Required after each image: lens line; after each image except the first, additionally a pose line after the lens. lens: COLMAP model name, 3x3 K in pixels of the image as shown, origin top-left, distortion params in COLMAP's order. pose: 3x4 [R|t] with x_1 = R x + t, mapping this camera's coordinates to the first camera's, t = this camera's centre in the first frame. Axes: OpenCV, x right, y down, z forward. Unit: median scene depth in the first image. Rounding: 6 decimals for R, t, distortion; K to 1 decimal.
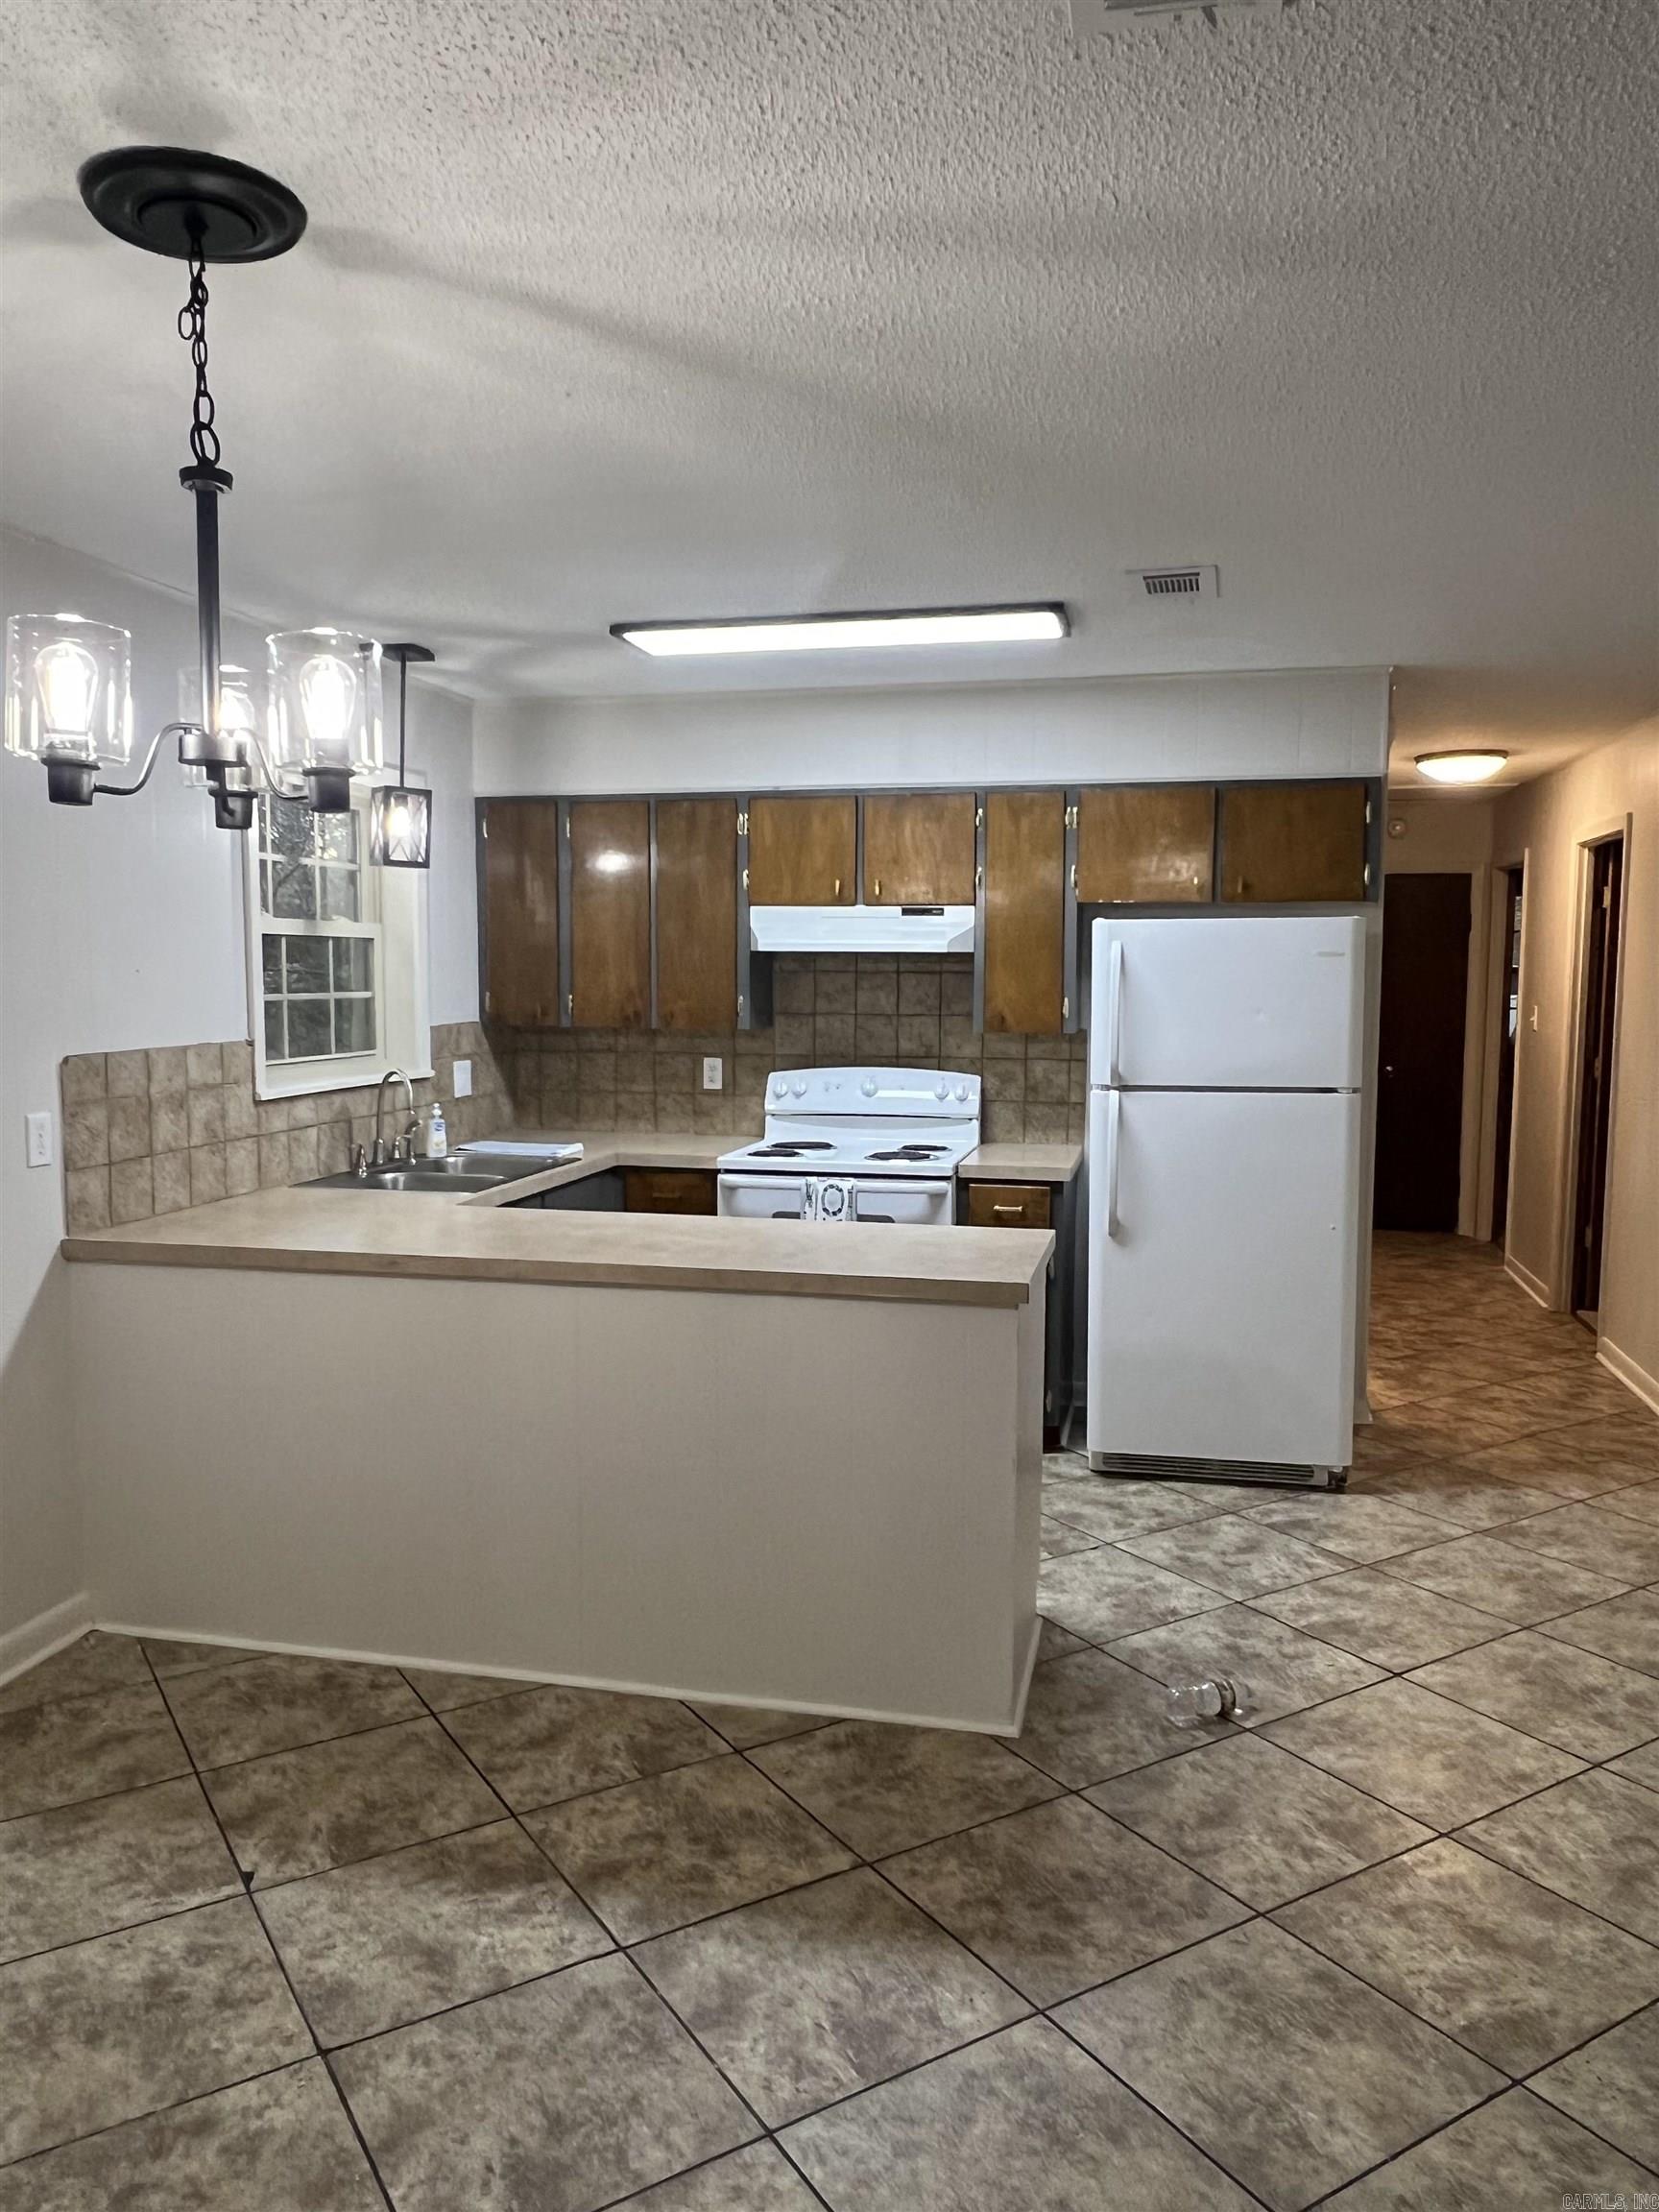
lens RADIAL K [[1558.2, 0, 828.8], [0, 1558.2, 1123.2], [0, 0, 1]] dist [0.002113, -0.008039]
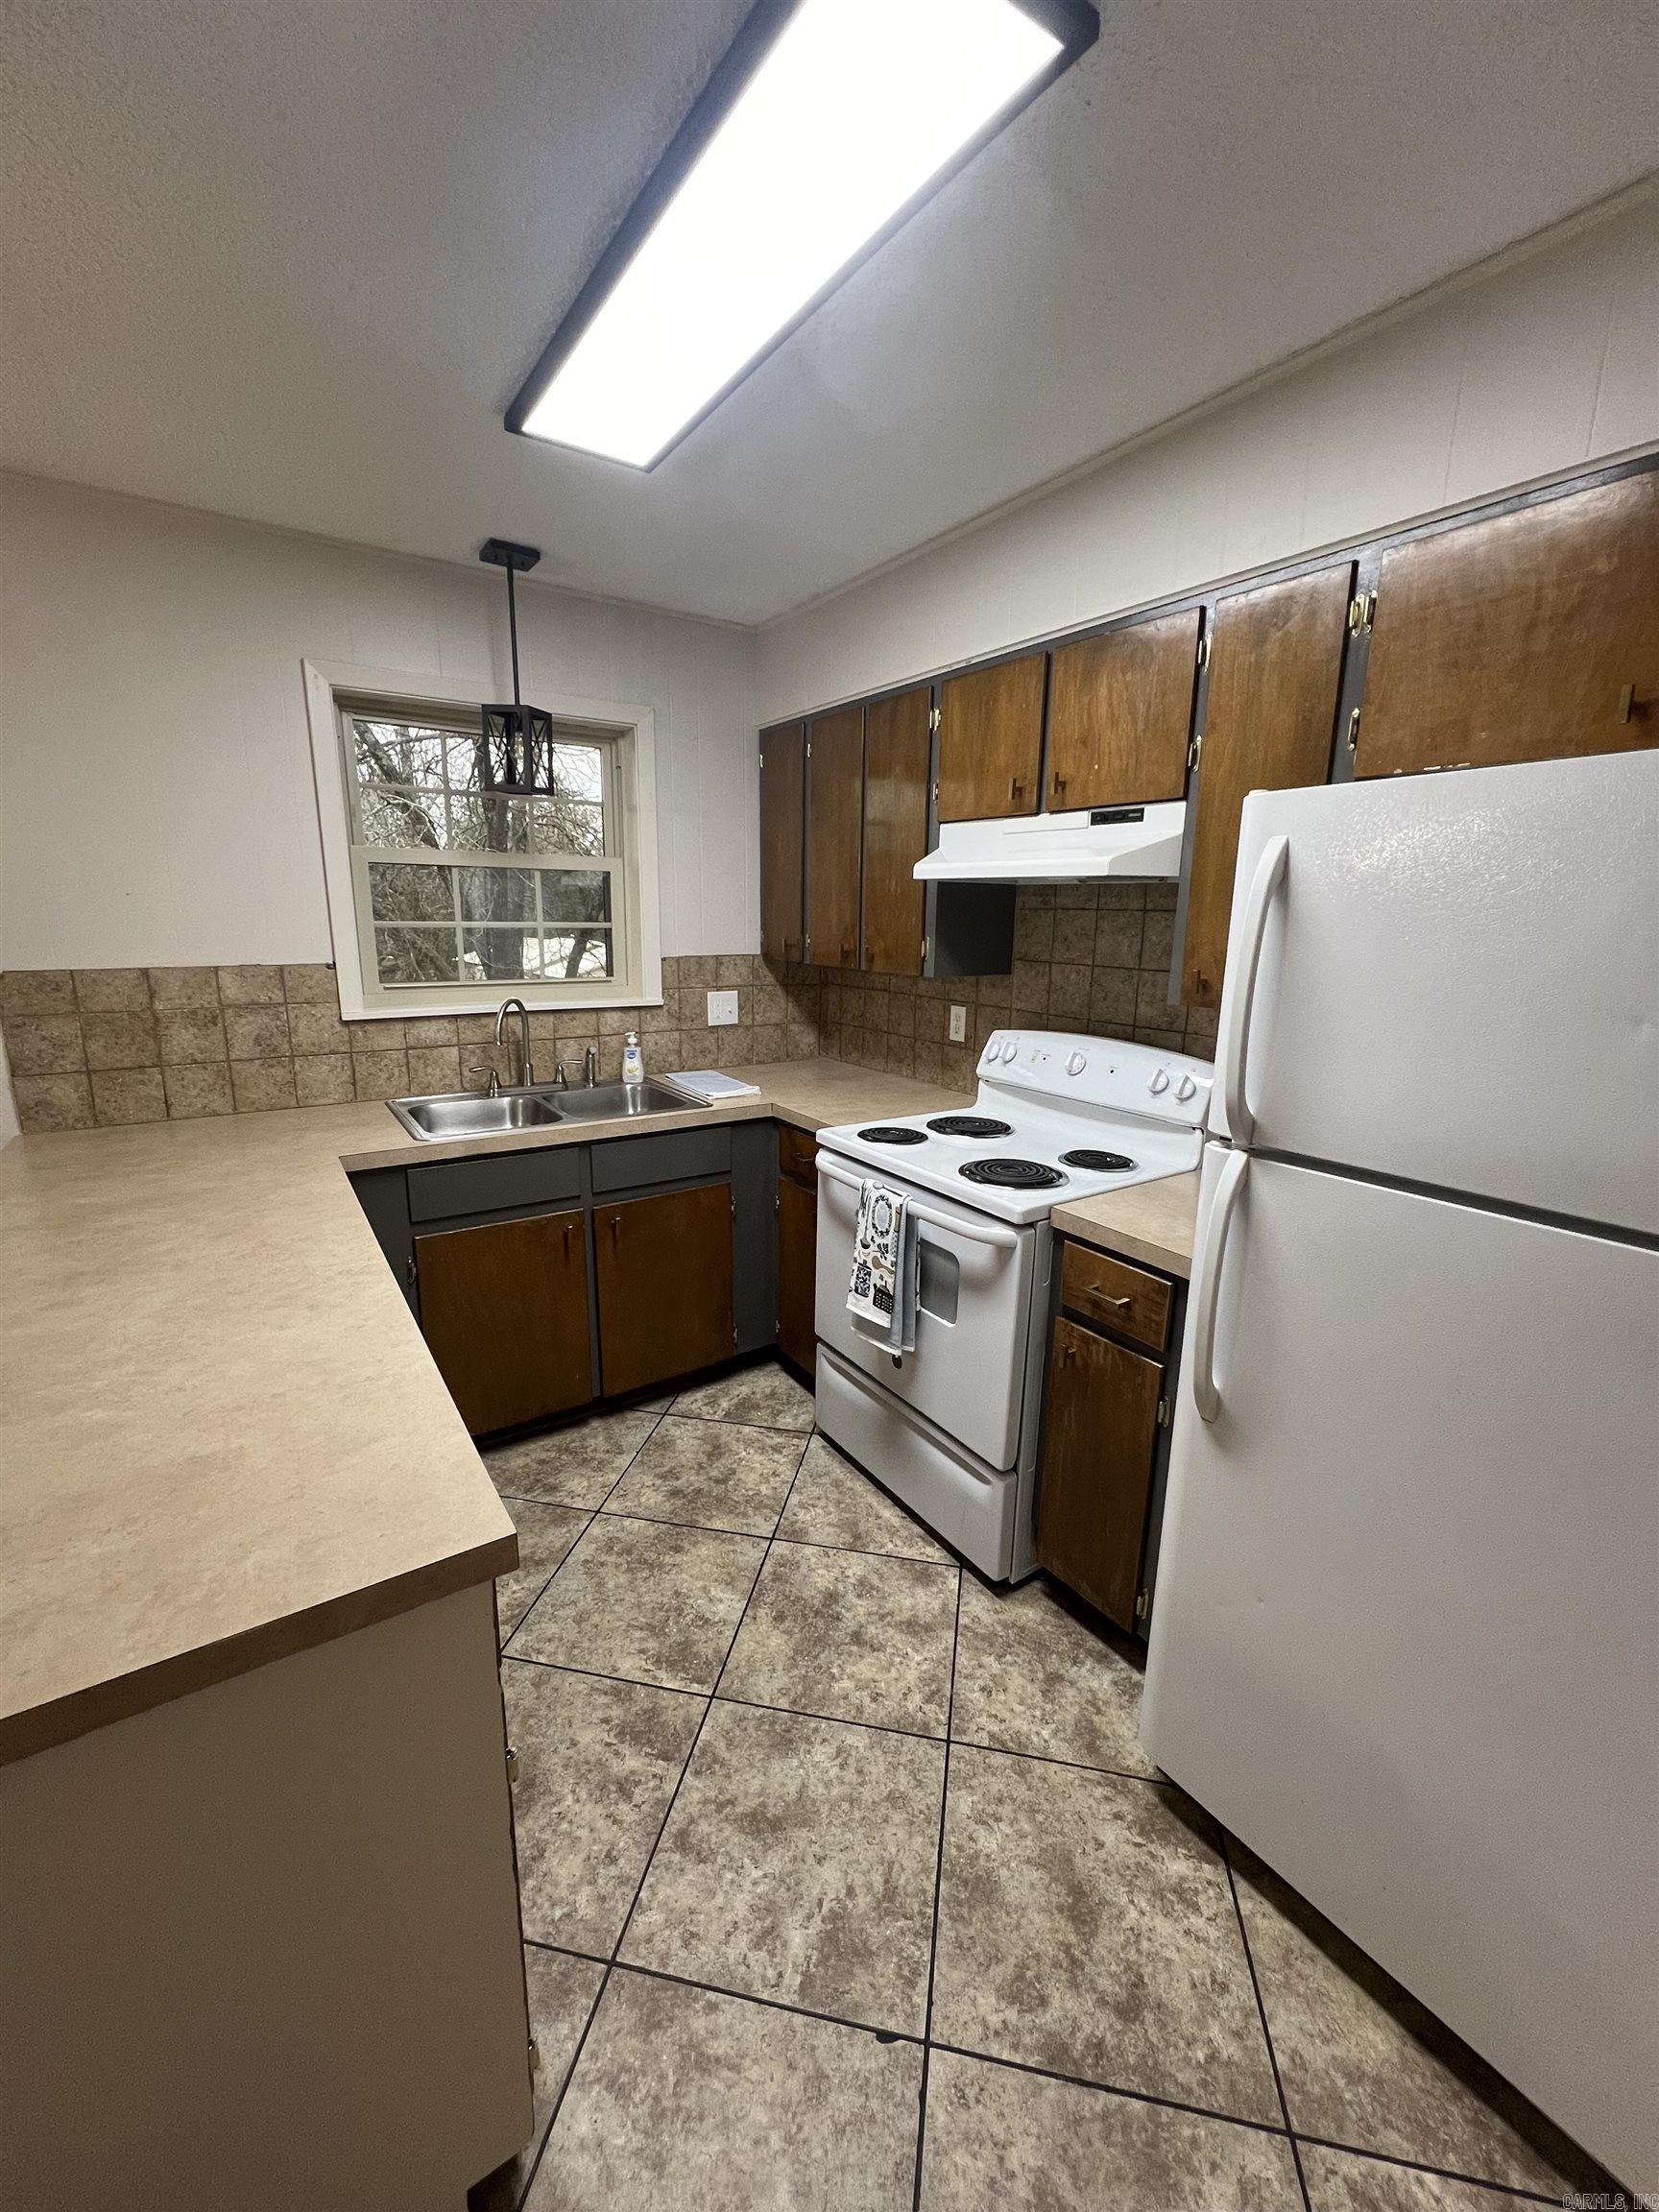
lens RADIAL K [[885.6, 0, 830.3], [0, 885.6, 1107.3], [0, 0, 1]] dist [-0.002352, 0.000082]
pose [[0.730282, 0.157249, -0.664802, 0.244198], [-0.080166, 0.986150, 0.145198, -0.058346], [0.678426, -0.052741, 0.732773, 0.635129]]
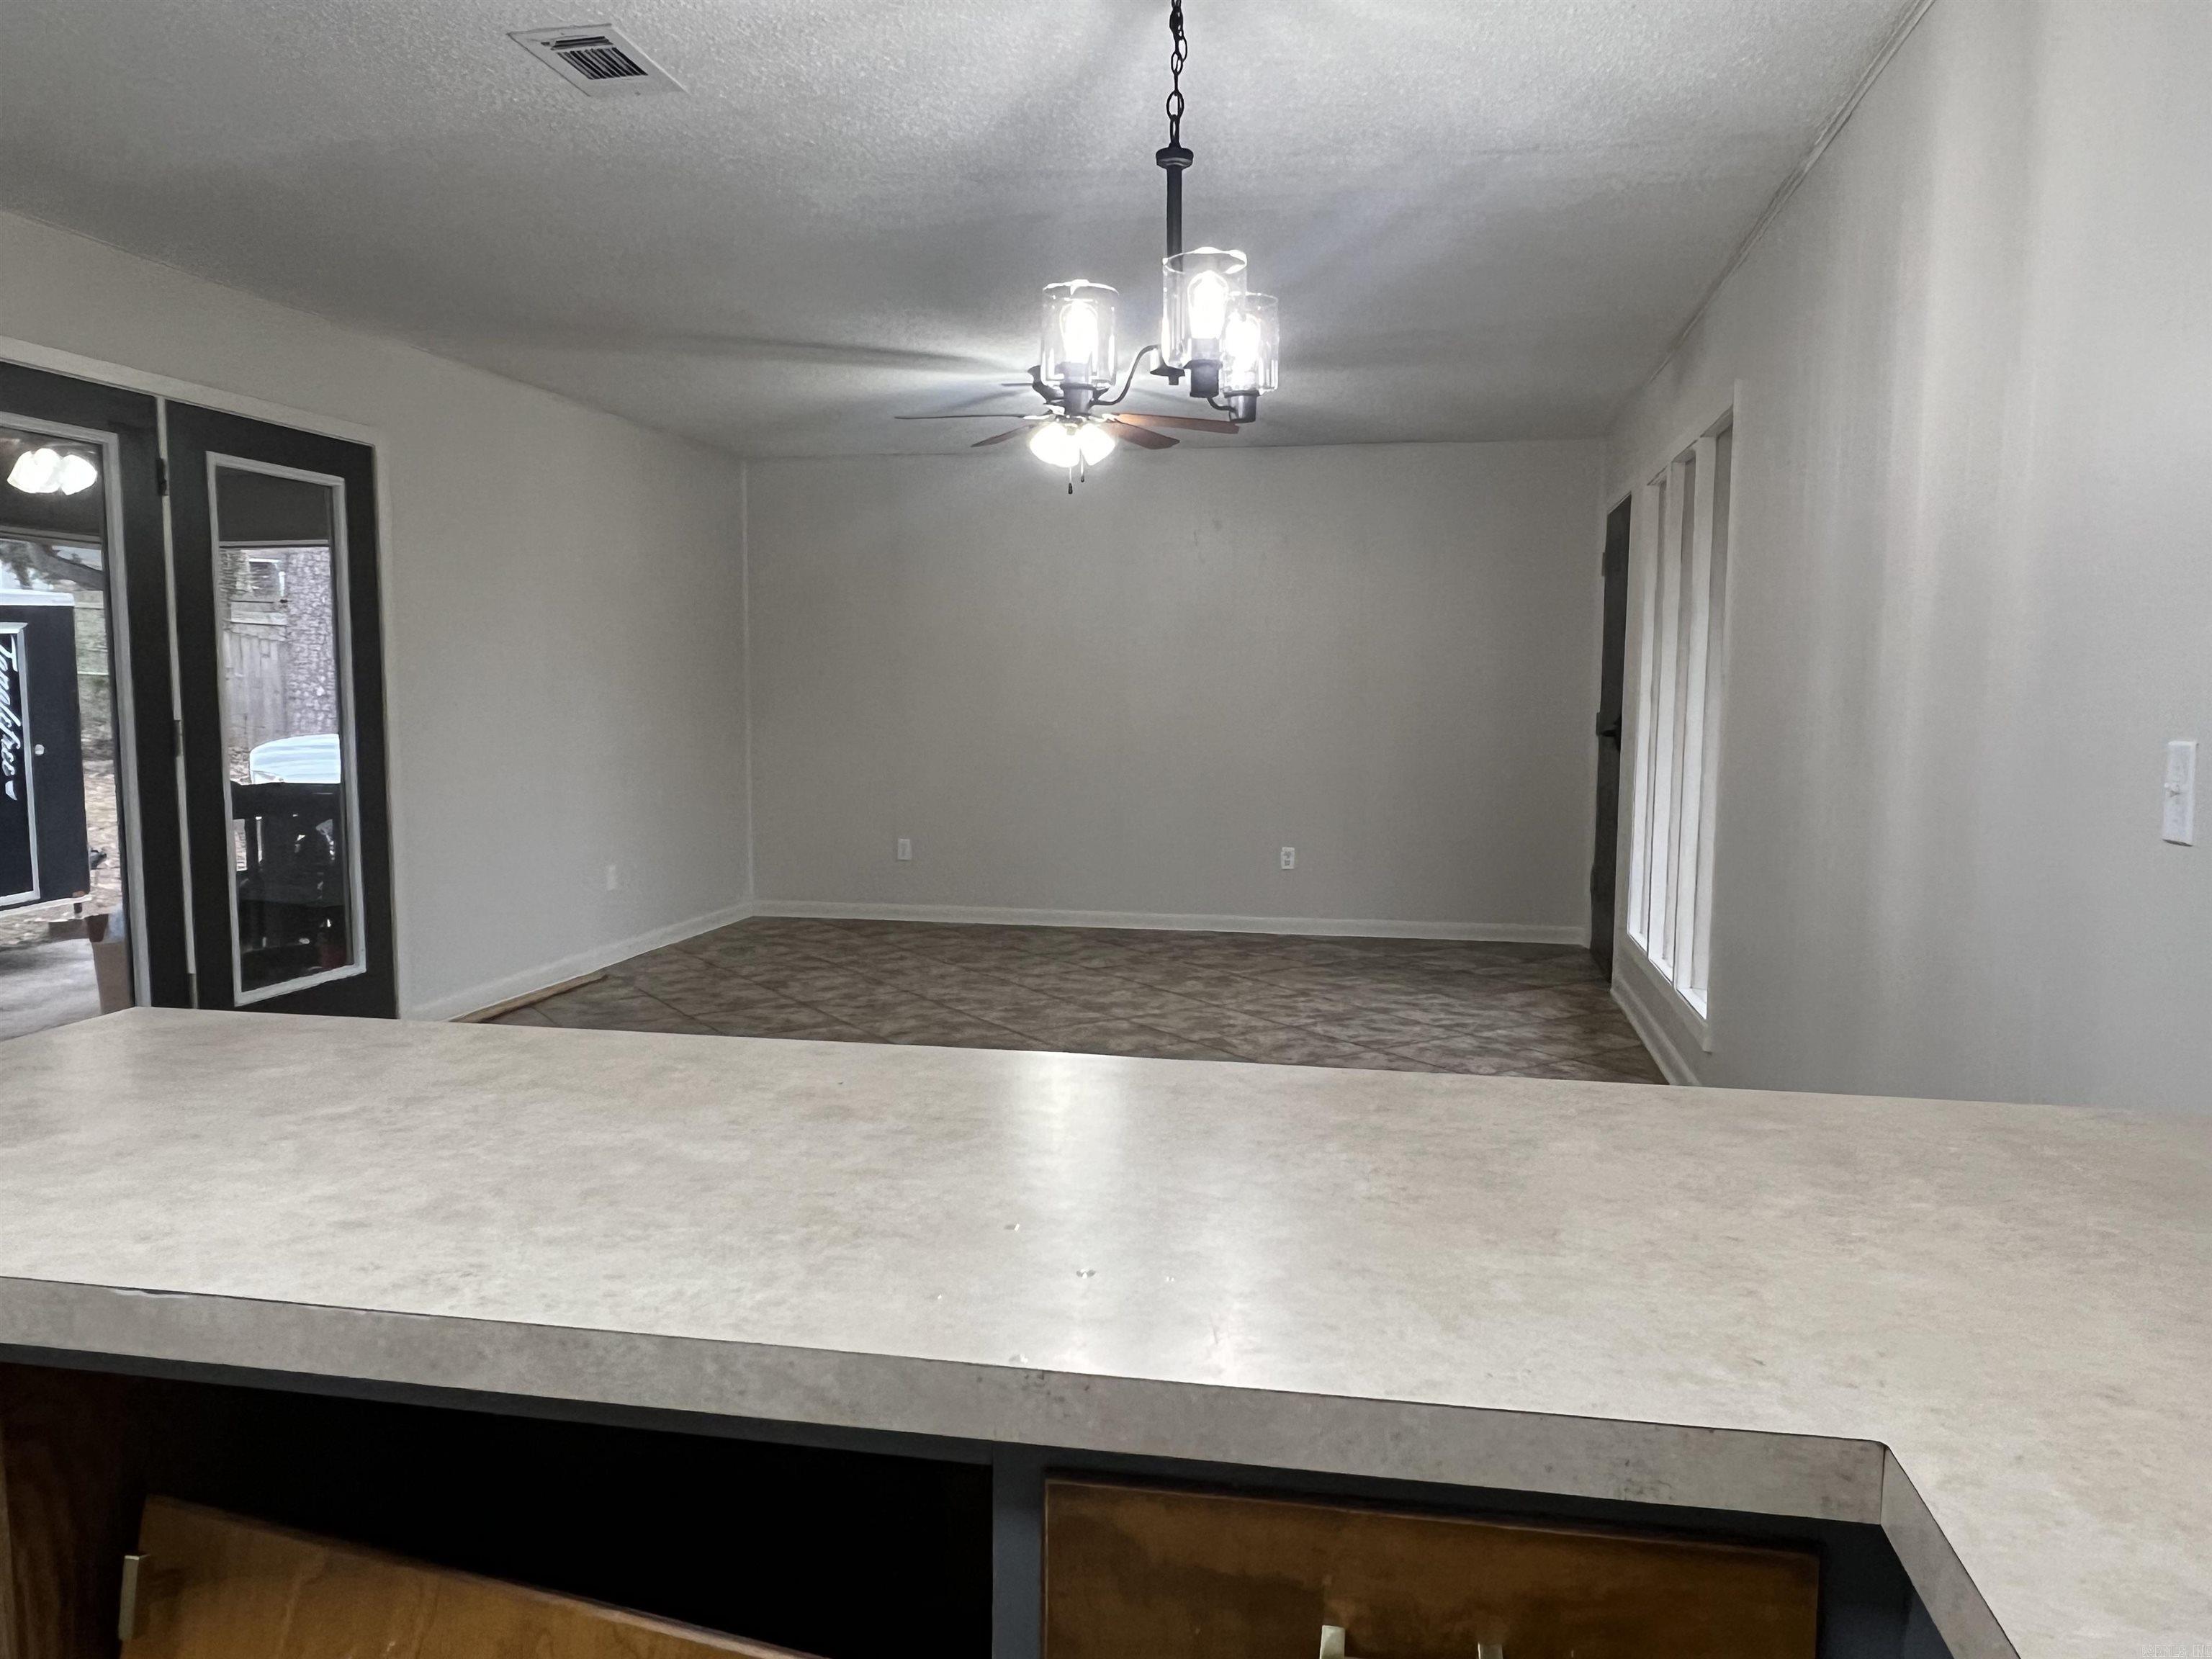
lens RADIAL K [[1558.2, 0, 1103.0], [0, 1558.2, 834.1], [0, 0, 1]] dist [0.002113, -0.008039]
pose [[-0.999573, -0.006294, -0.028550, -0.113720], [-0.011518, 0.982350, 0.186695, -0.036344], [0.026871, 0.186944, -0.982003, 0.900987]]
